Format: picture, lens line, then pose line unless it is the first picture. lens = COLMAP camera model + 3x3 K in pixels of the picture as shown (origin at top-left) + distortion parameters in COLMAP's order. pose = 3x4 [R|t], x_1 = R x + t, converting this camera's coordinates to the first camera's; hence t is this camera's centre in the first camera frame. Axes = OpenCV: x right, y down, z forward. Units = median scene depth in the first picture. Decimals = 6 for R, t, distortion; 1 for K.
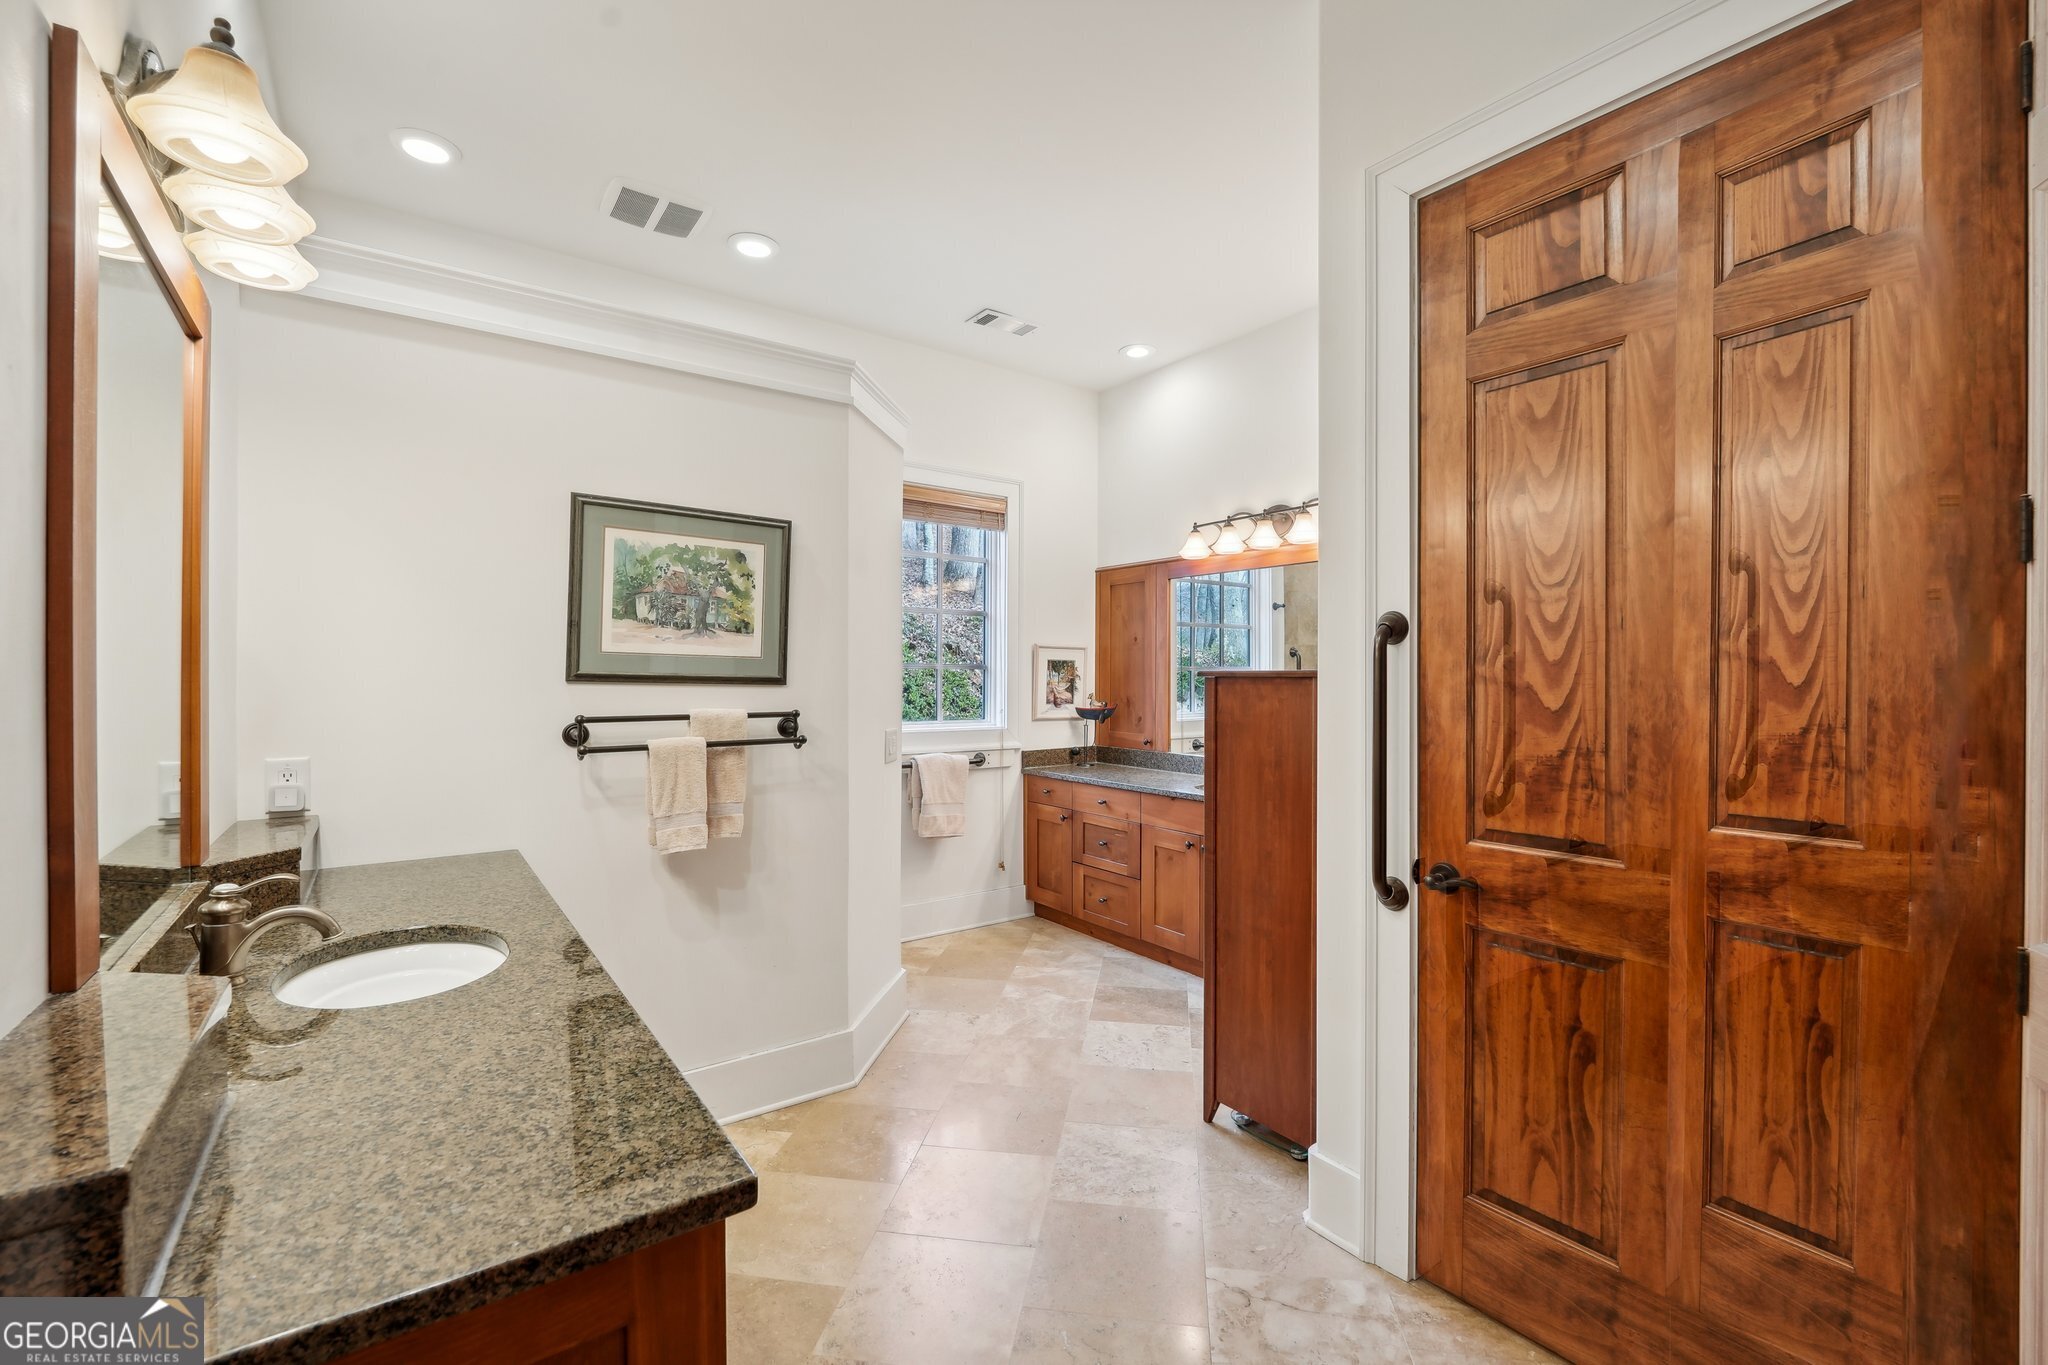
lens RADIAL K [[853.1, 0, 1030.1], [0, 853.1, 698.1], [0, 0, 1]] dist [-0.013402, -0.000549]
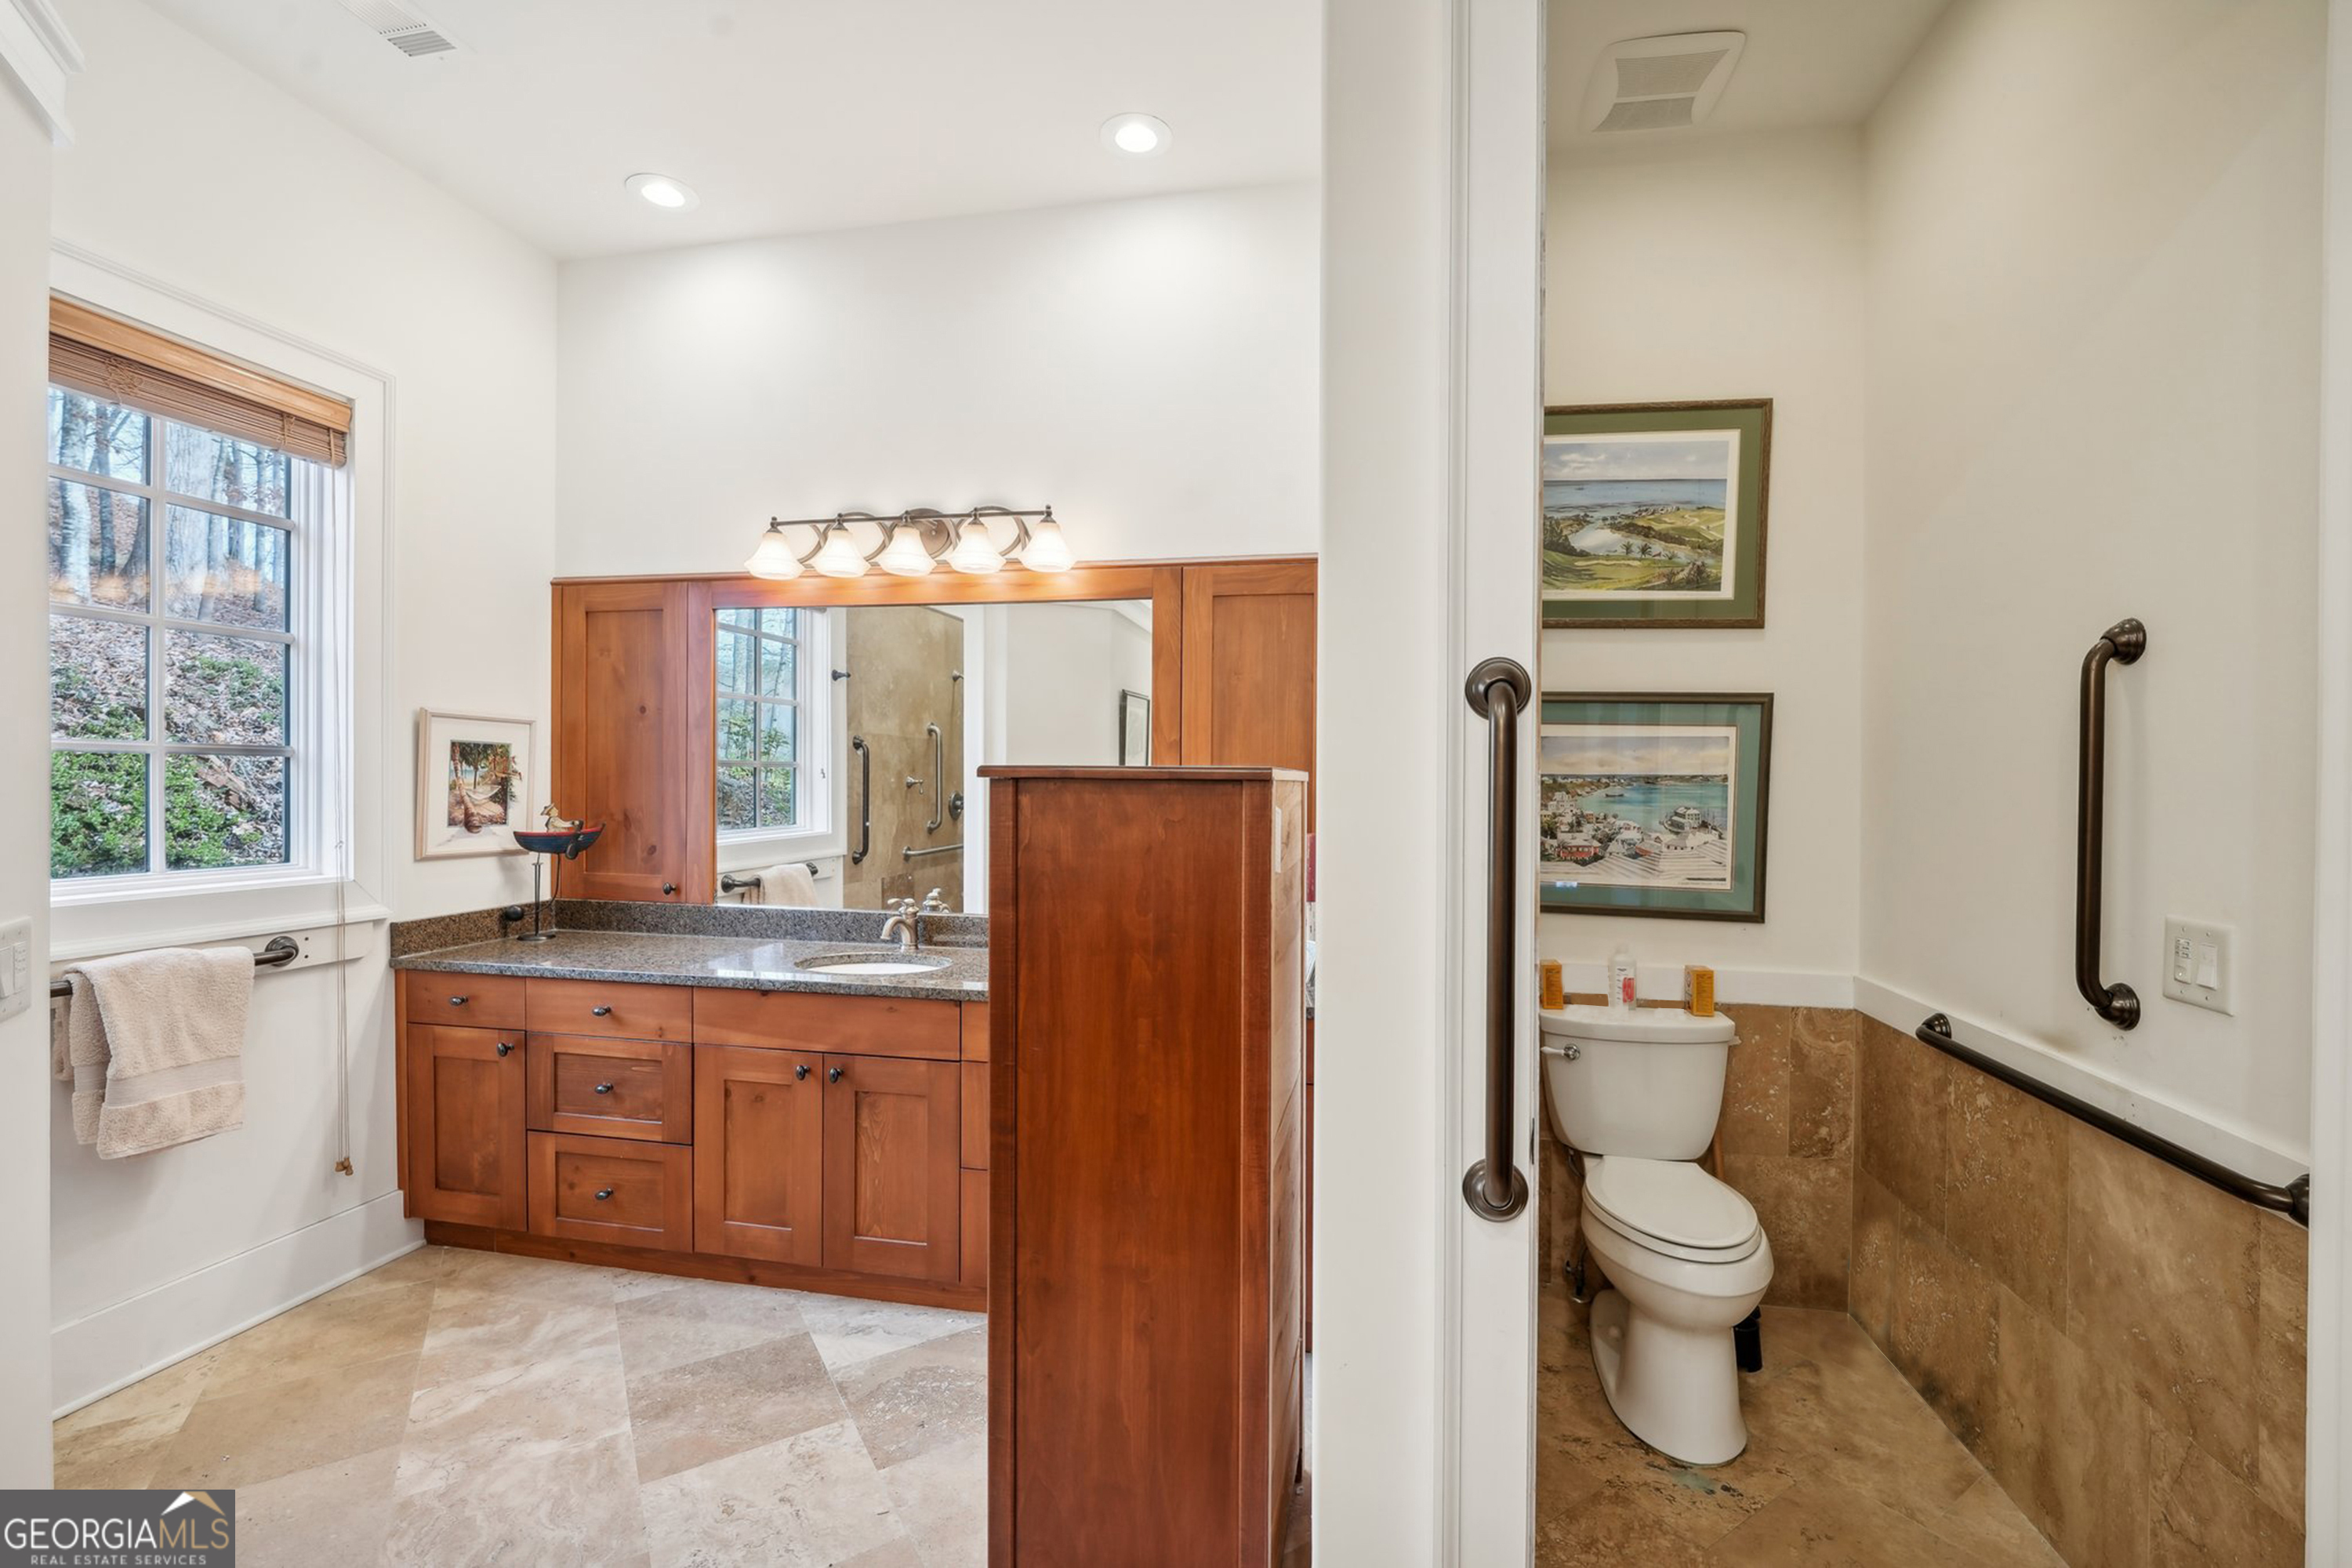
lens RADIAL K [[979.7, 0, 1183.0], [0, 979.7, 801.9], [0, 0, 1]] dist [-0.013402, -0.000549]
pose [[0.735870, -0.008448, 0.677070, -0.054678], [0.008294, 0.999960, 0.003463, -0.006736], [-0.677072, 0.003068, 0.735911, 0.288940]]
